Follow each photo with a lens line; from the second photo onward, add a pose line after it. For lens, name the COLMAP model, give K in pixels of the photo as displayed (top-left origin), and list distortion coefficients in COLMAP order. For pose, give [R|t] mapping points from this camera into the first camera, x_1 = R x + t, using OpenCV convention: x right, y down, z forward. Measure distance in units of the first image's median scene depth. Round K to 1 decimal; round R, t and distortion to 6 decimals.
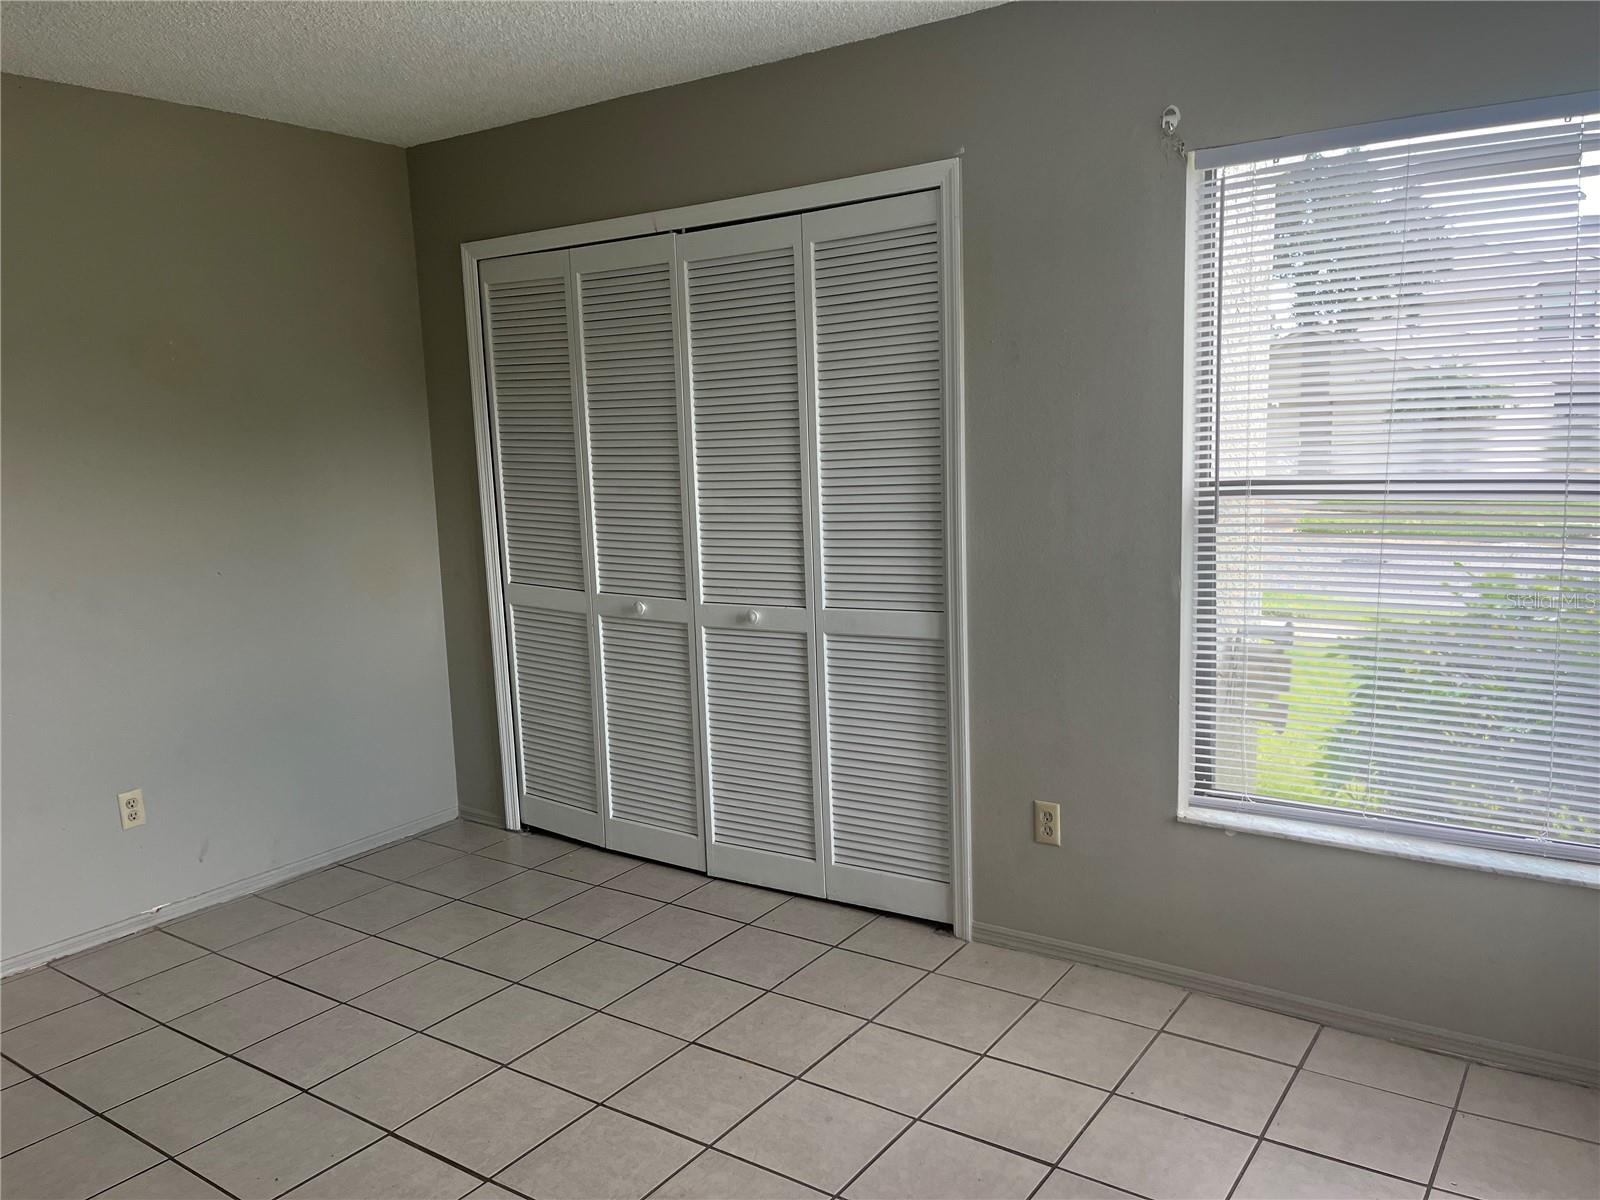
lens RADIAL K [[1211.3, 0, 800.3], [0, 1211.3, 610.7], [0, 0, 1]] dist [0.015831, -0.009238]
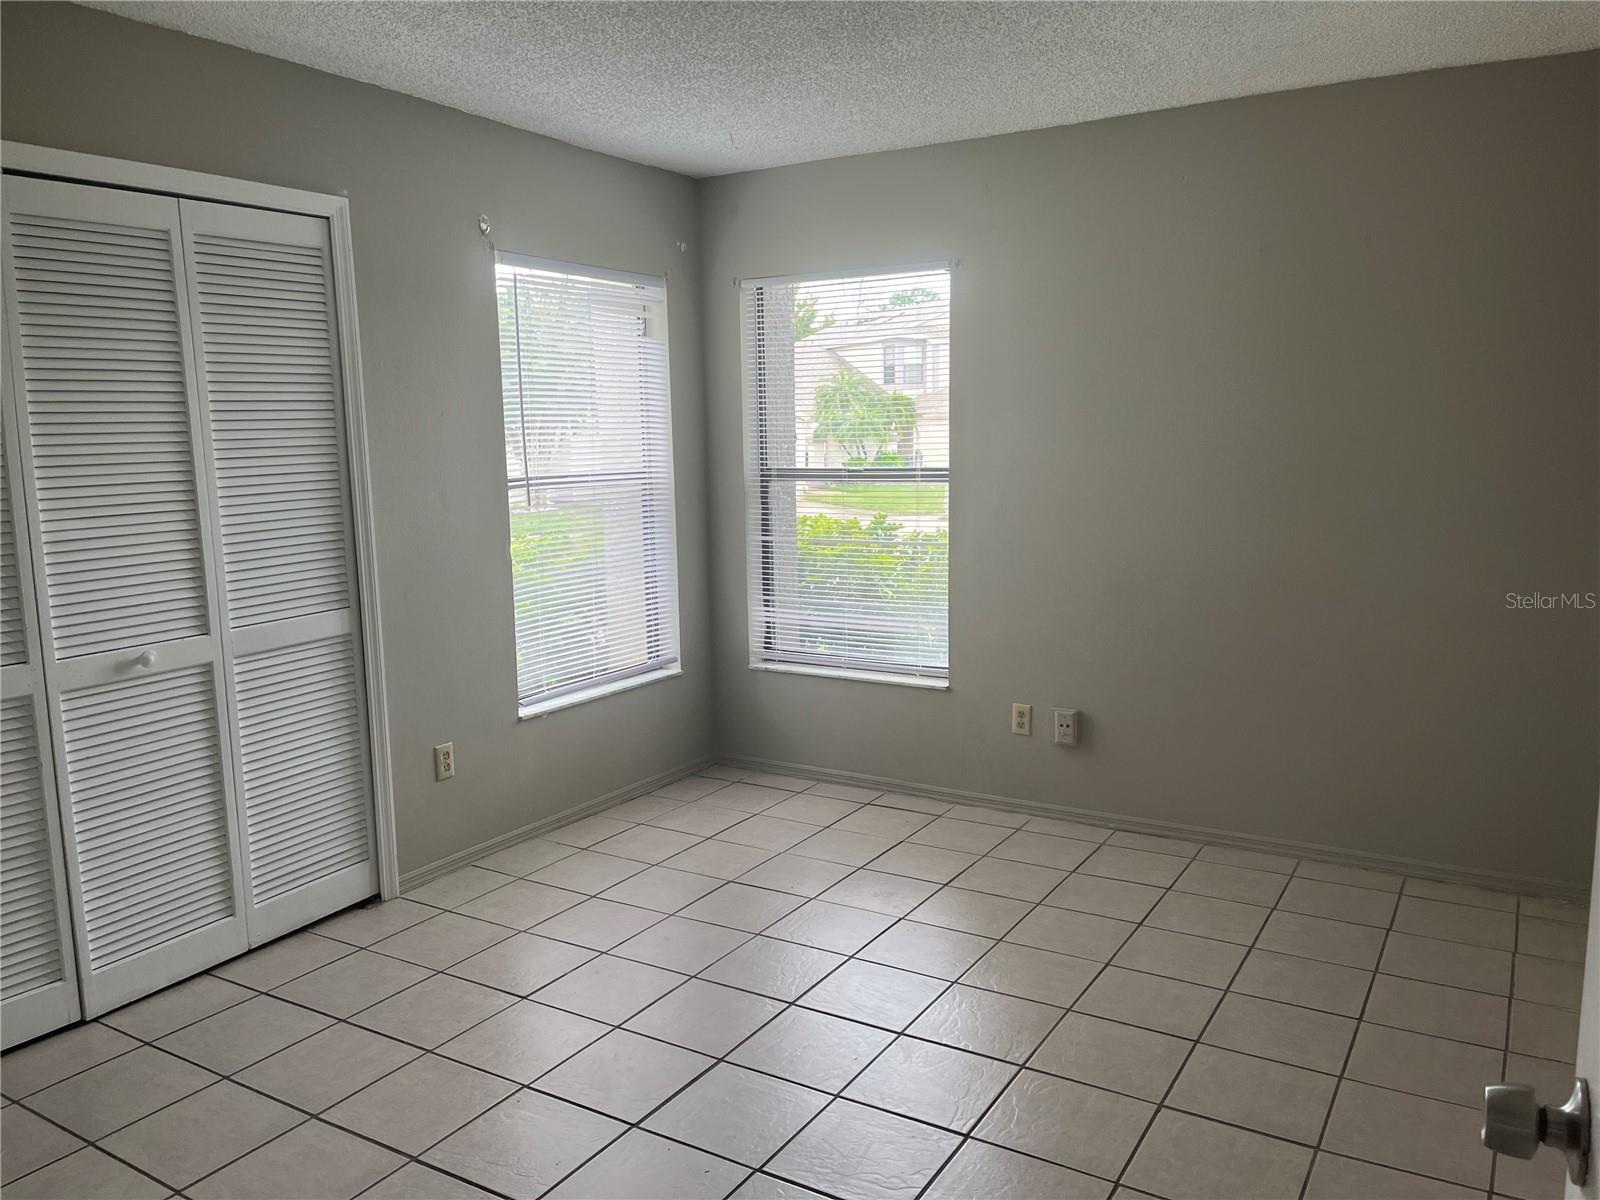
lens RADIAL K [[1211.3, 0, 801.2], [0, 1211.3, 596.0], [0, 0, 1]] dist [0.015831, -0.009238]
pose [[-0.062340, -0.097900, 0.993242, -0.953911], [0.169184, 0.979739, 0.107187, -0.054409], [-0.983611, 0.174723, -0.044513, 0.632196]]
